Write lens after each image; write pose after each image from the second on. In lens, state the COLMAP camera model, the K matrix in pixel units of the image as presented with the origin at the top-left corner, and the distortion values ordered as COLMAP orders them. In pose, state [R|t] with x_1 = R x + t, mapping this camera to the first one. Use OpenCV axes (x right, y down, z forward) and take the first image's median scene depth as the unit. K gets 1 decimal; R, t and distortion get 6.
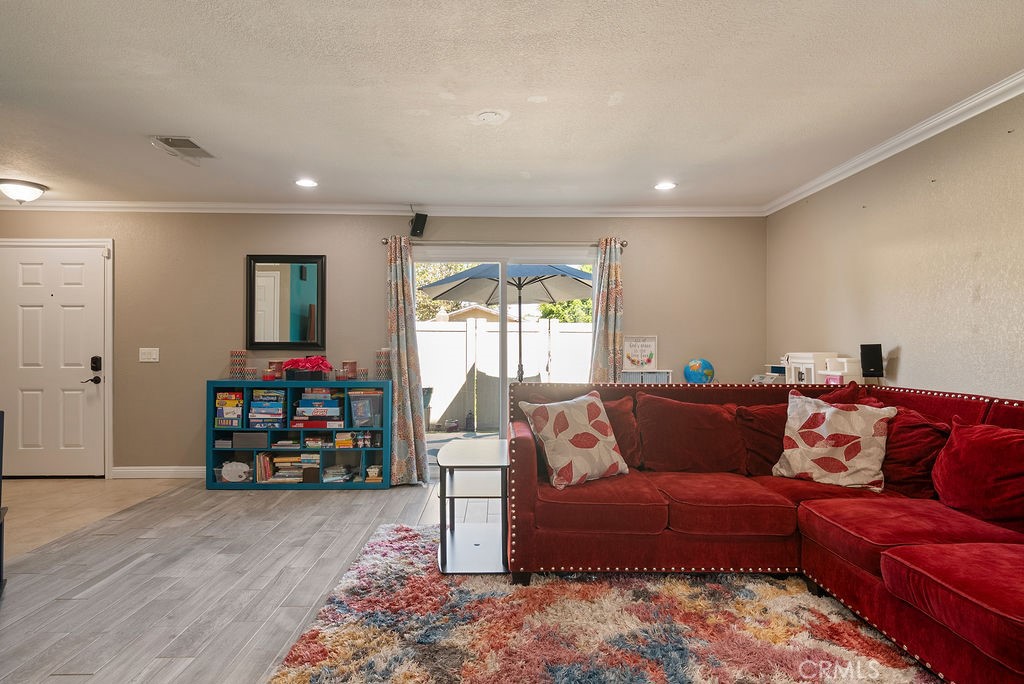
lens RADIAL K [[566.1, 0, 510.6], [0, 566.1, 343.0], [0, 0, 1]] dist [0.000797, 0.002185]
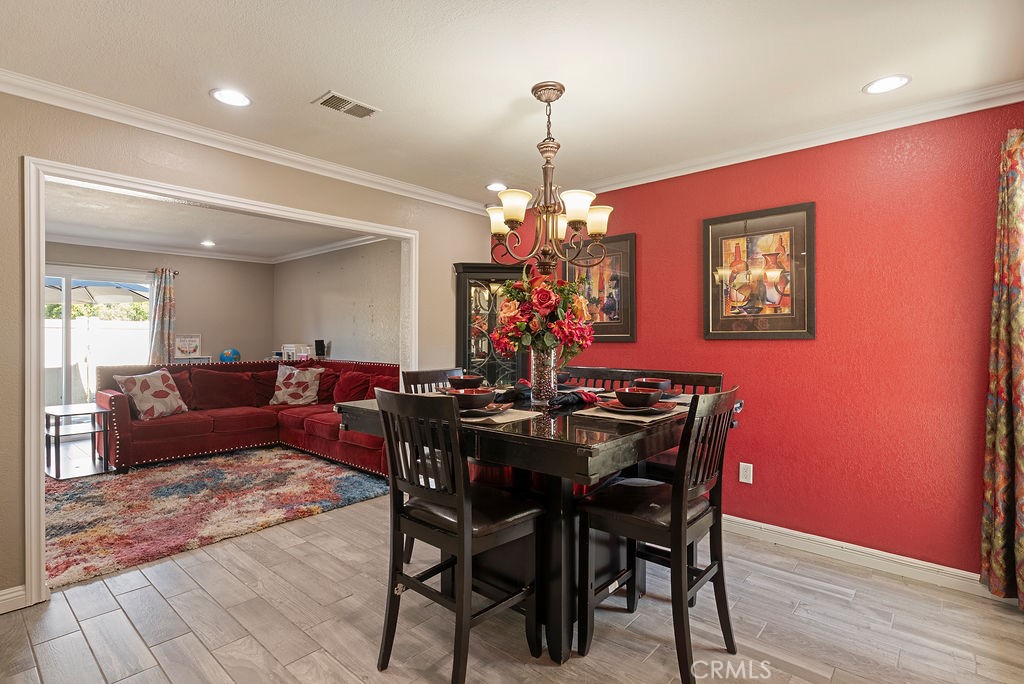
lens RADIAL K [[503.0, 0, 515.8], [0, 503.0, 334.5], [0, 0, 1]] dist [0.001140, 0.000984]
pose [[0.670659, 0.003092, 0.741760, -0.303221], [-0.002327, 0.999995, -0.002064, -0.018625], [-0.741762, -0.000342, 0.670663, -0.923935]]
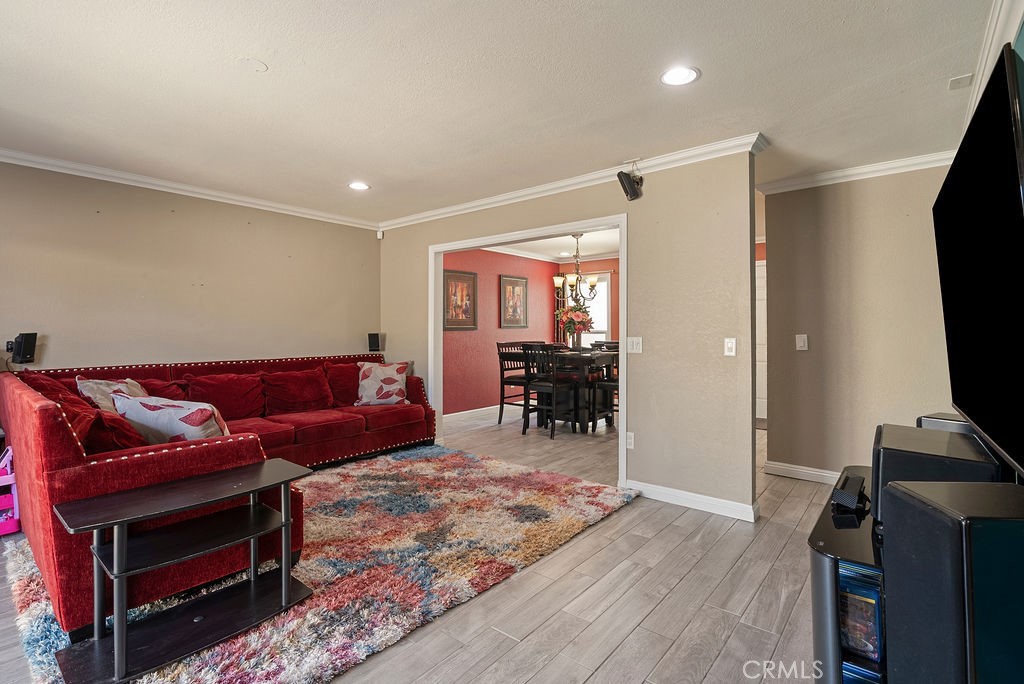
lens RADIAL K [[477.1, 0, 510.9], [0, 477.1, 331.5], [0, 0, 1]] dist [-0.000855, -0.000020]
pose [[-0.749922, -0.013680, 0.661384, -0.809539], [-0.009699, 0.999906, 0.009685, -0.019823], [-0.661455, 0.000848, -0.749985, 1.299874]]
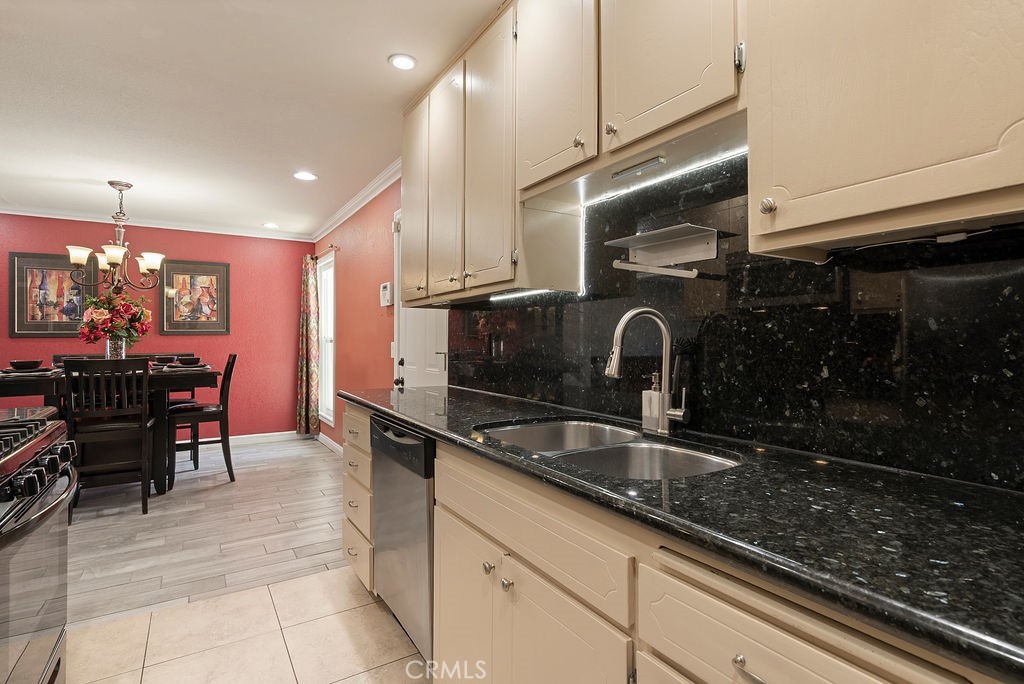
lens RADIAL K [[503.0, 0, 511.0], [0, 503.0, 340.6], [0, 0, 1]] dist [0.001140, 0.000984]
pose [[-0.514260, -0.004169, 0.857624, -1.372378], [0.000124, 0.999988, 0.004935, 0.001568], [-0.857635, 0.002644, -0.514253, -0.628449]]
